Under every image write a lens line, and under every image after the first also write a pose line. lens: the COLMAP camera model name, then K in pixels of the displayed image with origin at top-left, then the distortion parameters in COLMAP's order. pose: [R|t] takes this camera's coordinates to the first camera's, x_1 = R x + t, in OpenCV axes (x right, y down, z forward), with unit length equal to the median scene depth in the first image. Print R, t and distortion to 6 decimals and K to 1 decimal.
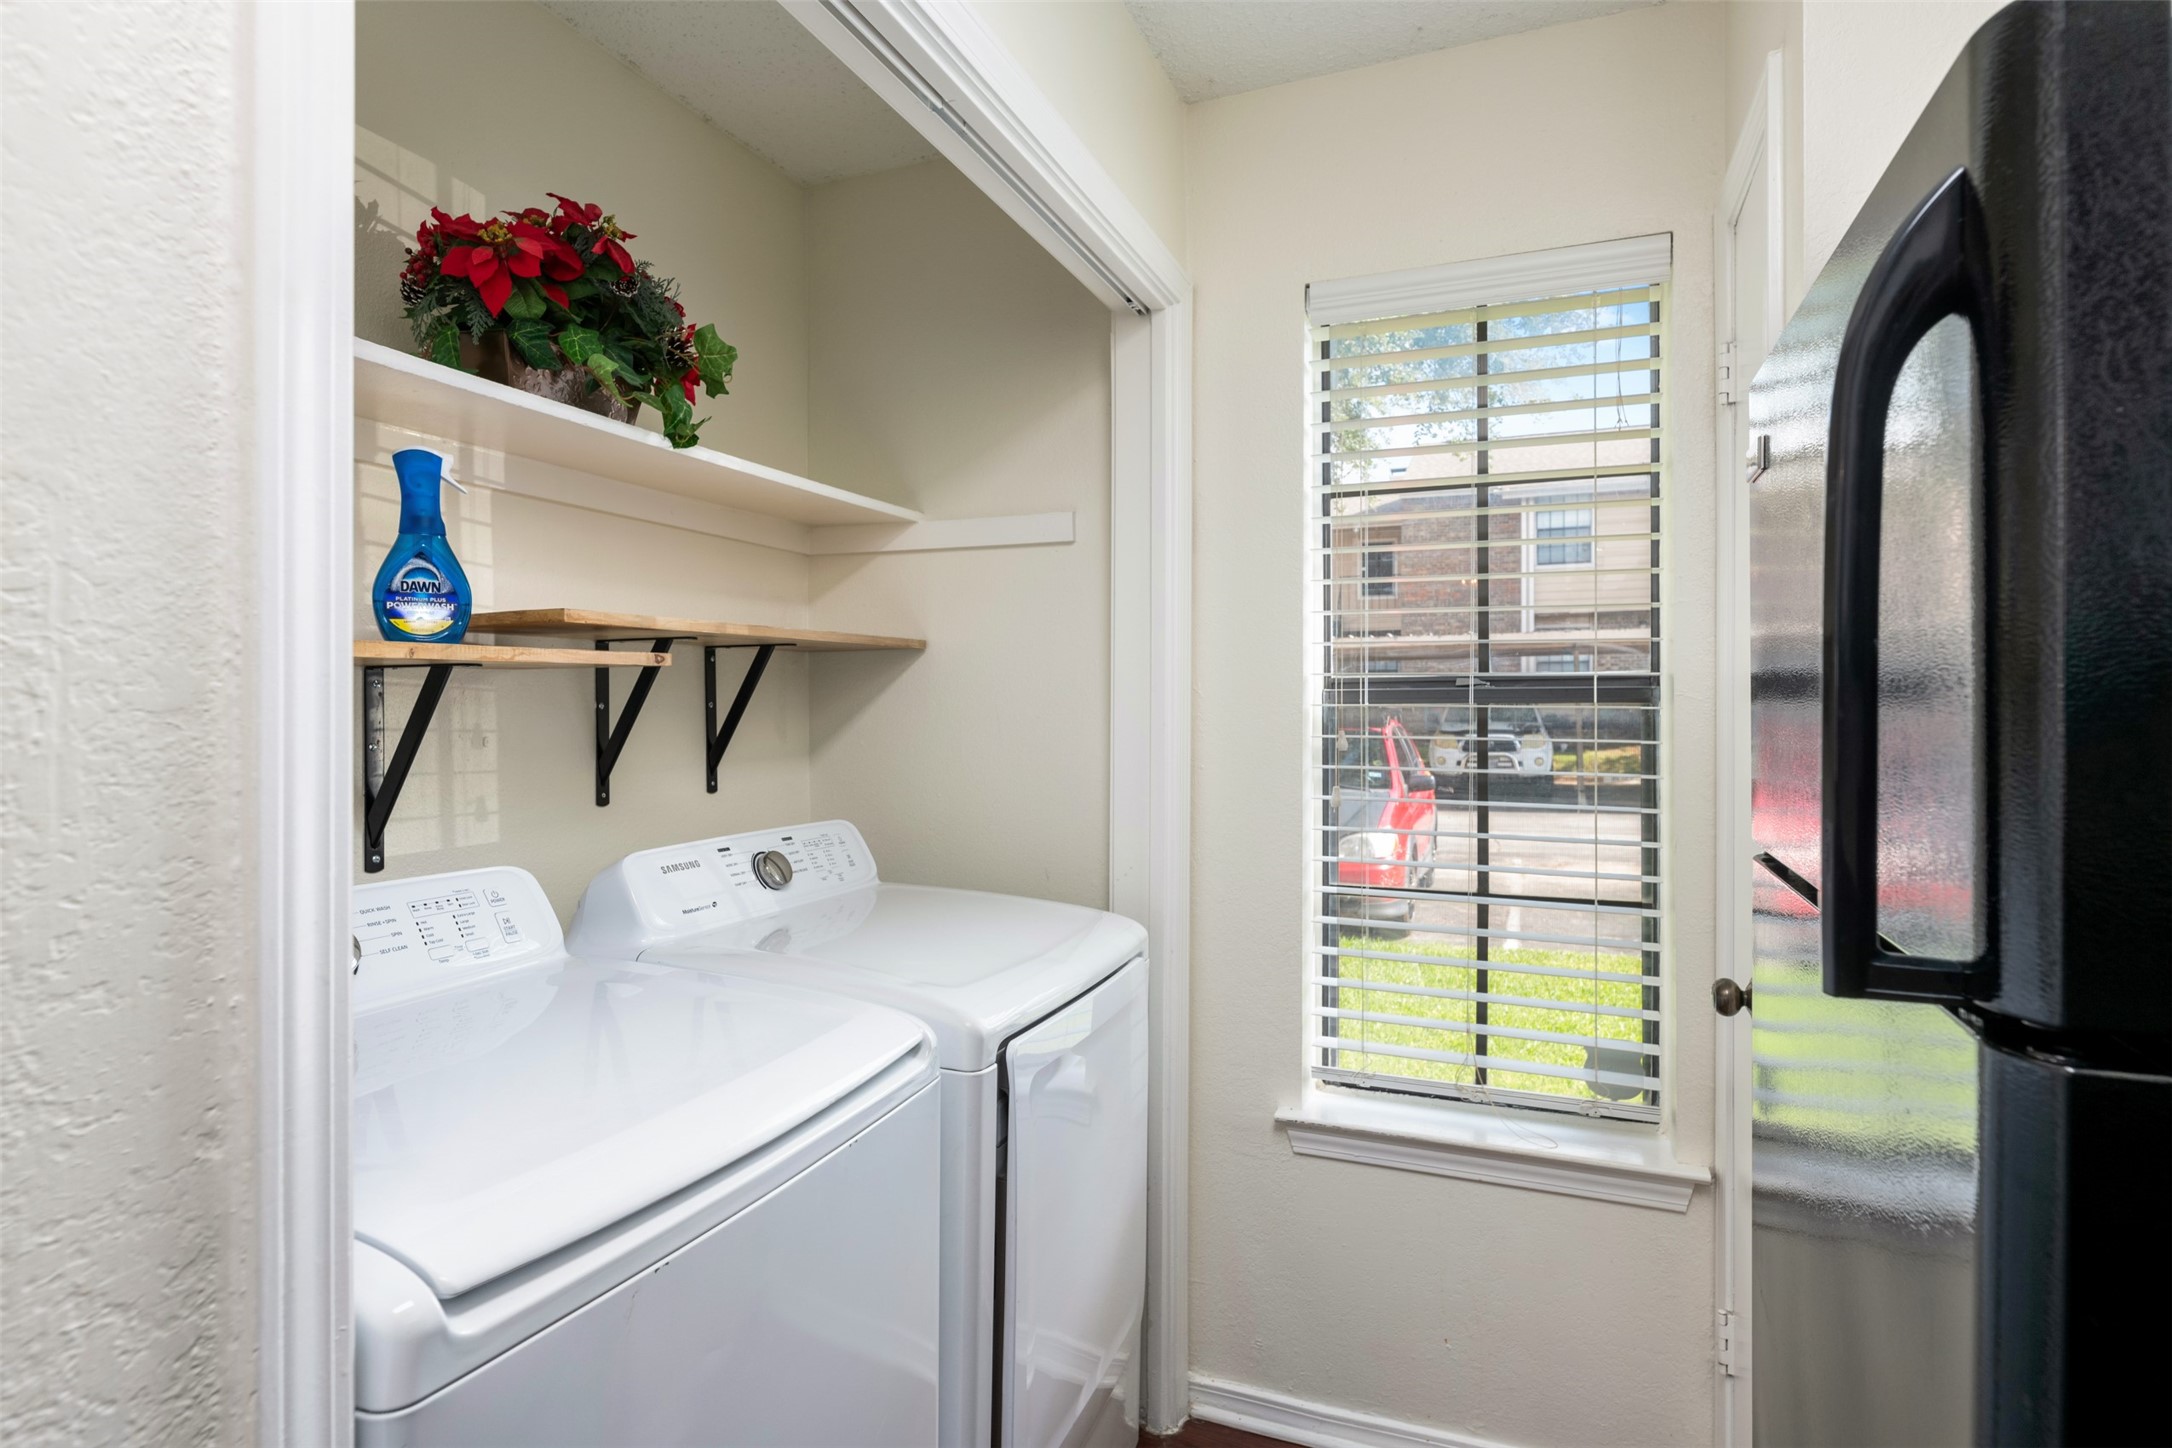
lens RADIAL K [[1124.0, 0, 1084.3], [0, 1124.0, 715.4], [0, 0, 1]] dist [0.001178, -0.000044]
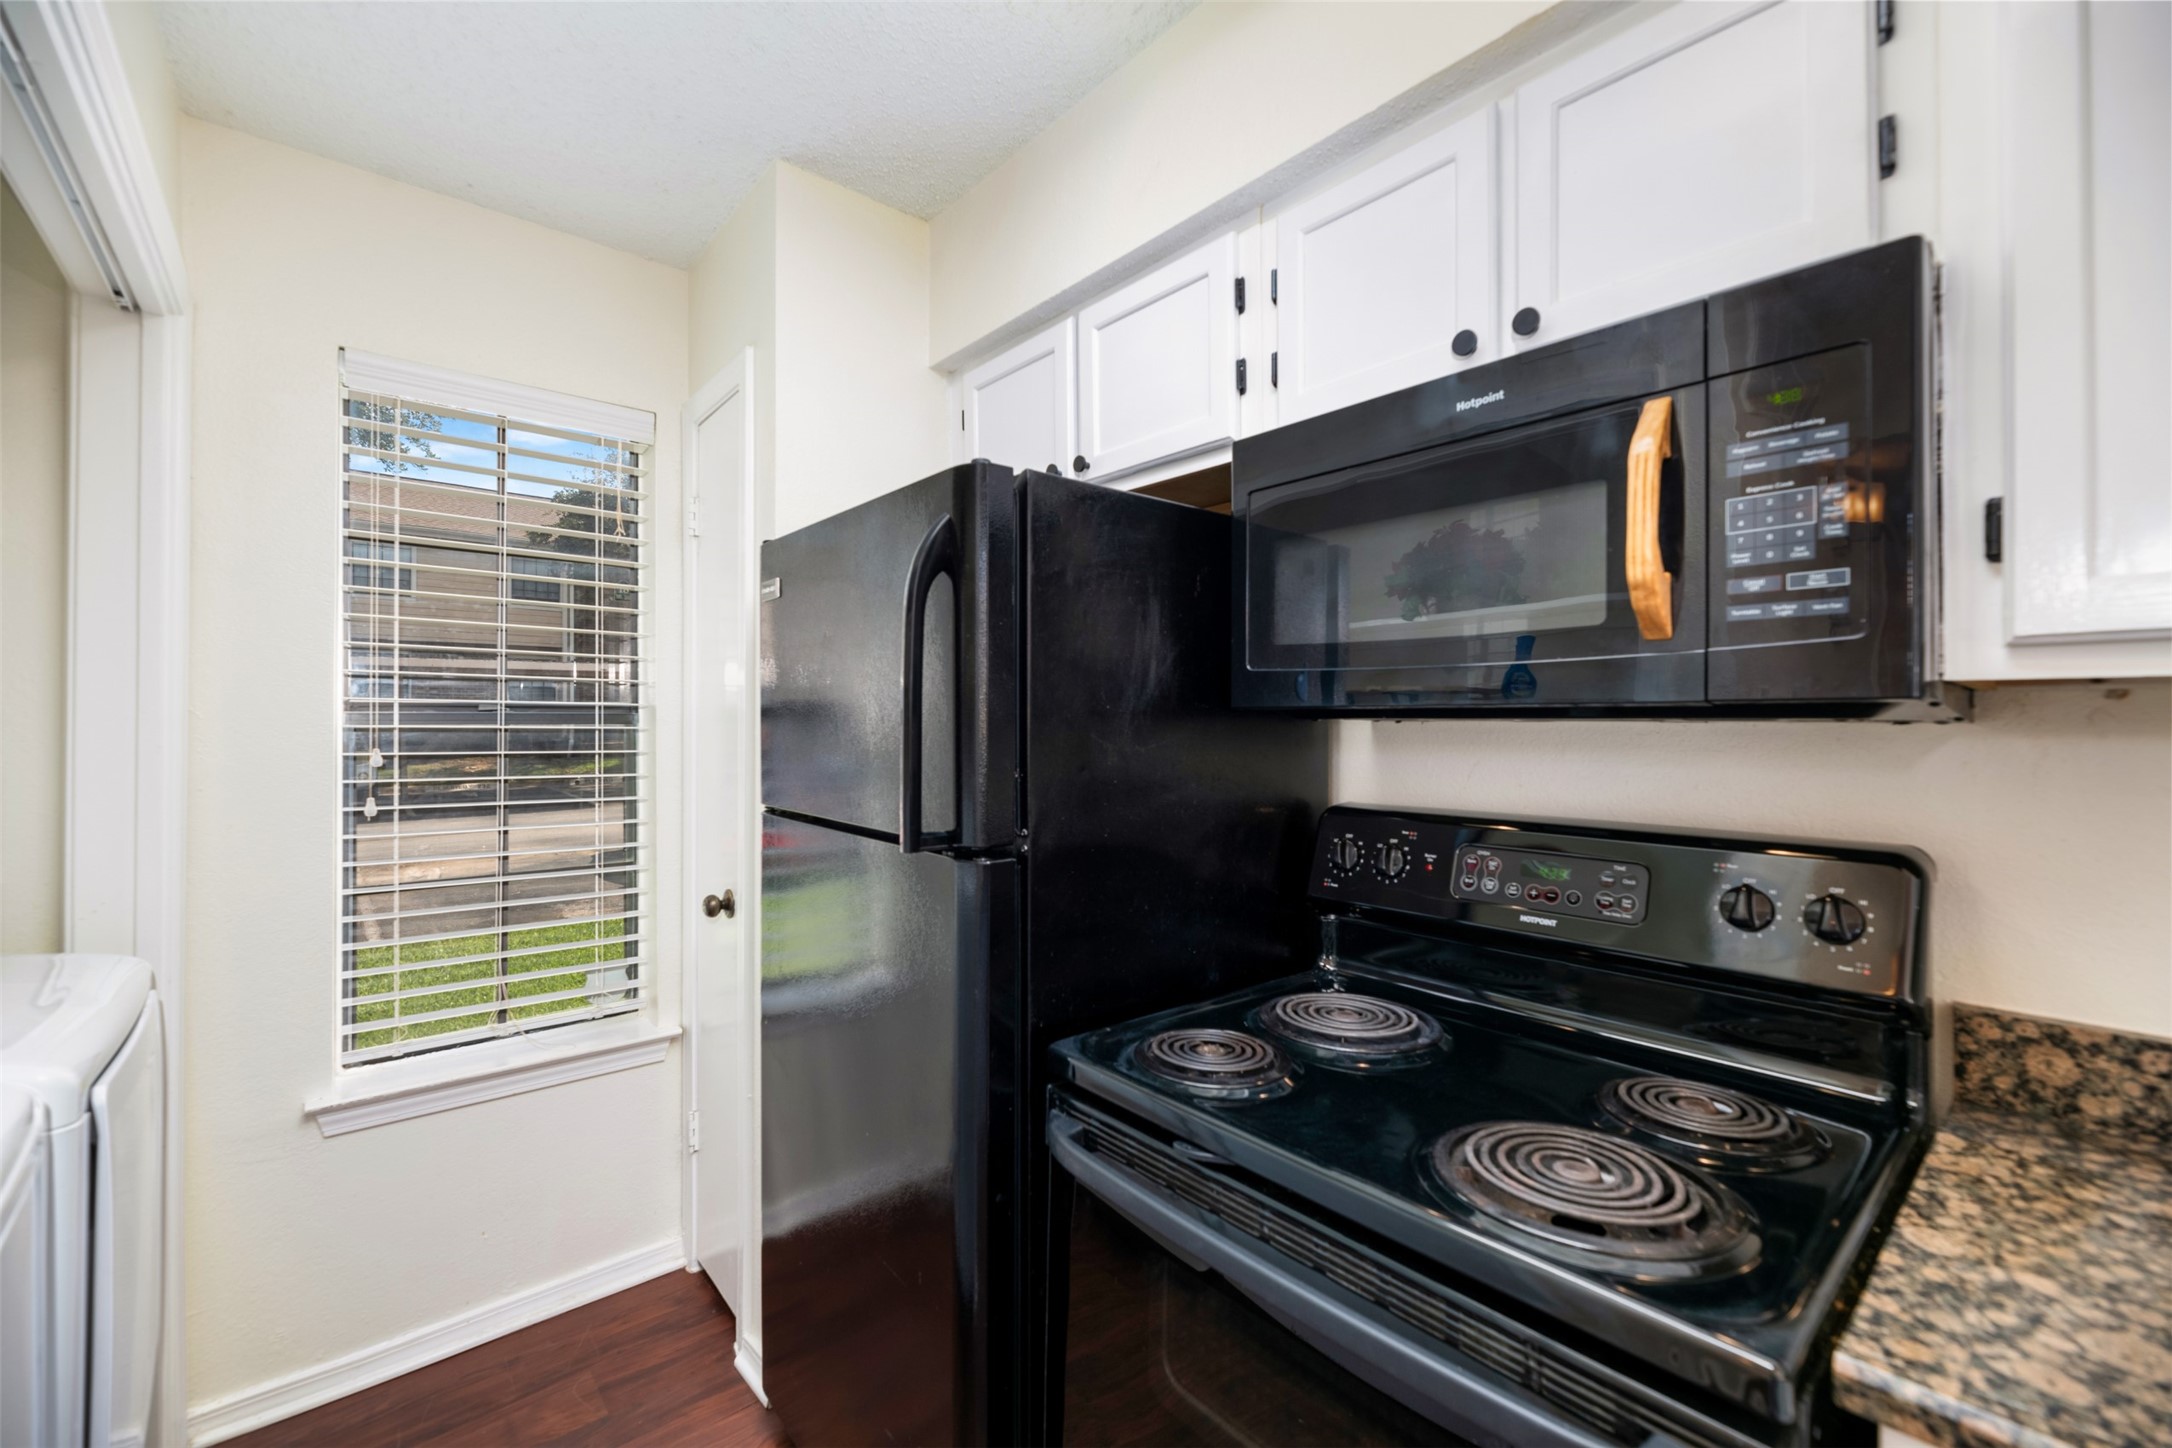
lens RADIAL K [[887.1, 0, 1083.7], [0, 887.1, 718.8], [0, 0, 1]] dist [0.000496, -0.004315]
pose [[0.458611, 0.008490, 0.888597, -0.251911], [0.005680, 0.999906, -0.012485, -0.000320], [-0.888619, 0.010773, 0.458519, -0.051068]]
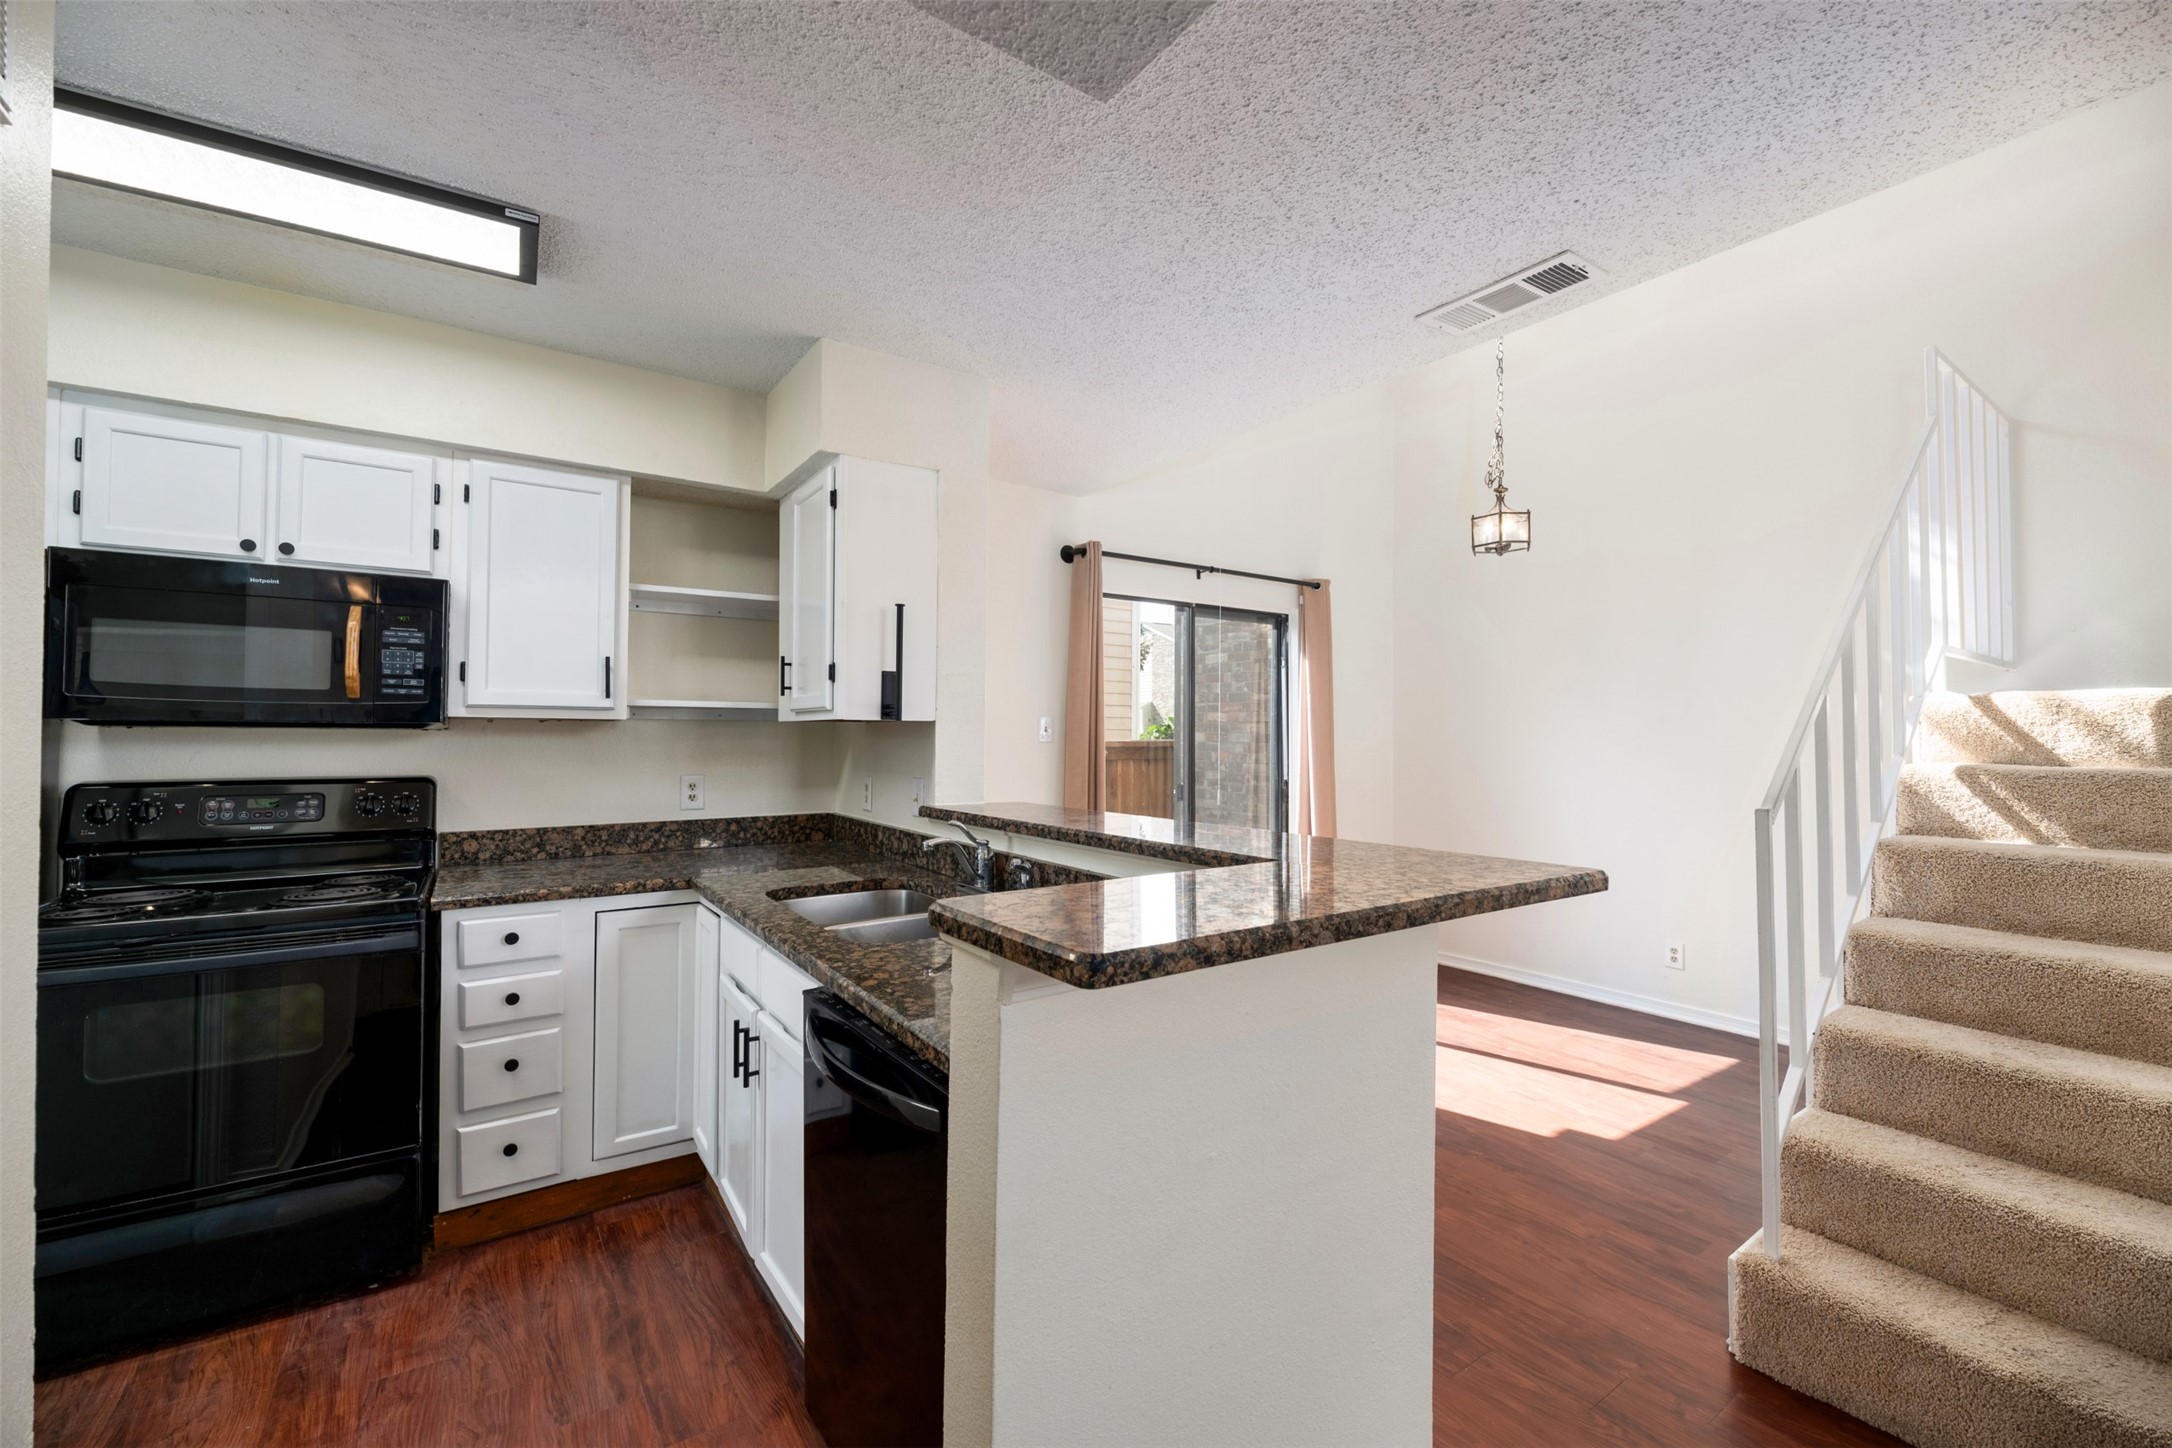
lens RADIAL K [[887.1, 0, 1083.7], [0, 887.1, 718.8], [0, 0, 1]] dist [0.000496, -0.004315]
pose [[-0.834000, 0.007777, 0.551709, -0.707463], [0.002334, 0.999941, -0.010567, -0.001093], [-0.551759, -0.007526, -0.833969, 0.142619]]
